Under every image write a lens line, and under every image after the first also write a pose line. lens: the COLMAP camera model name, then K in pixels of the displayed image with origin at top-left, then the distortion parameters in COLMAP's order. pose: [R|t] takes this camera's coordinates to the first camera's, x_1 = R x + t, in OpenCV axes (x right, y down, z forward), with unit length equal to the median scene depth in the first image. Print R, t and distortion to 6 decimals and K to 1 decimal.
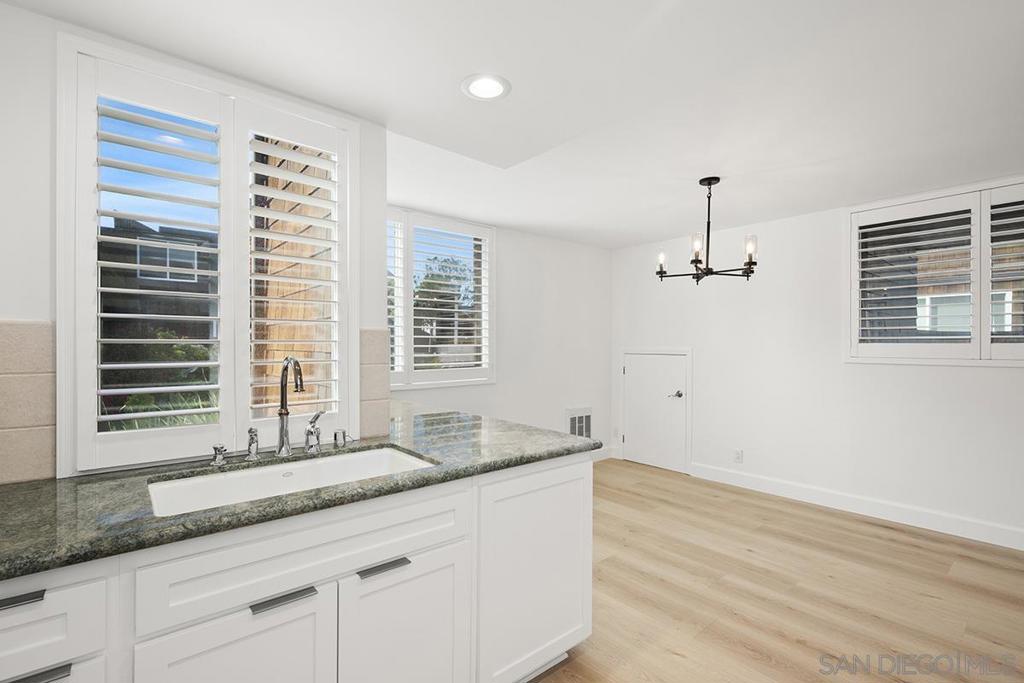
lens RADIAL K [[448.2, 0, 512.5], [0, 448.2, 345.3], [0, 0, 1]] dist [-0.006352, -0.000135]
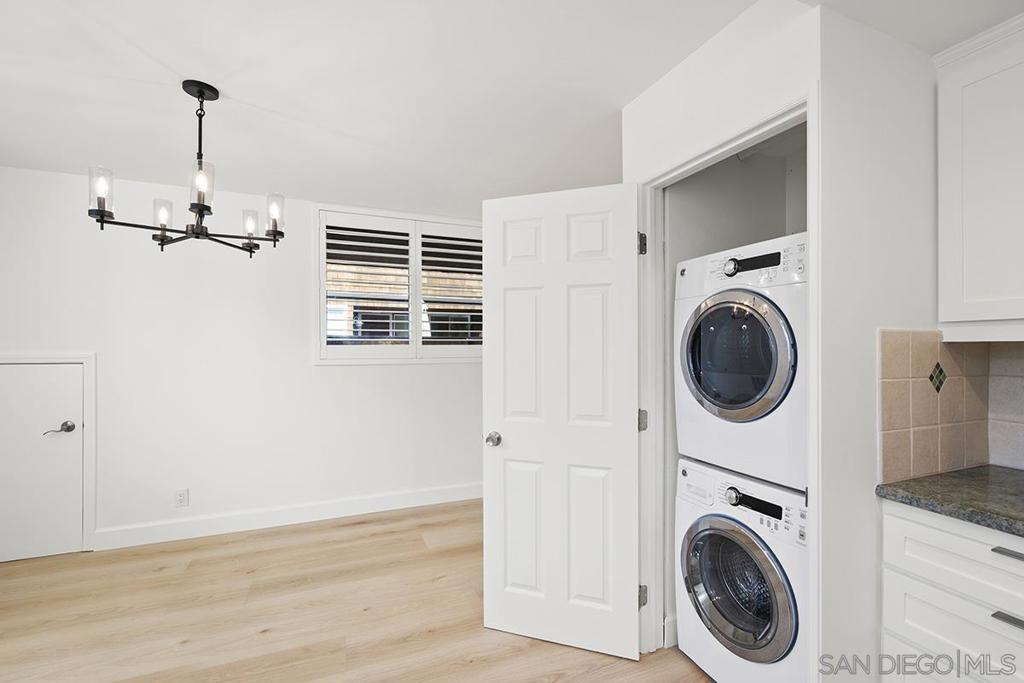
lens RADIAL K [[432.3, 0, 491.7], [0, 432.3, 346.8], [0, 0, 1]] dist [-0.003753, 0.000435]
pose [[0.314303, -0.003097, 0.949318, -0.012499], [0.003103, 0.999993, 0.002235, -0.001699], [-0.949318, 0.002243, 0.314310, 0.392364]]
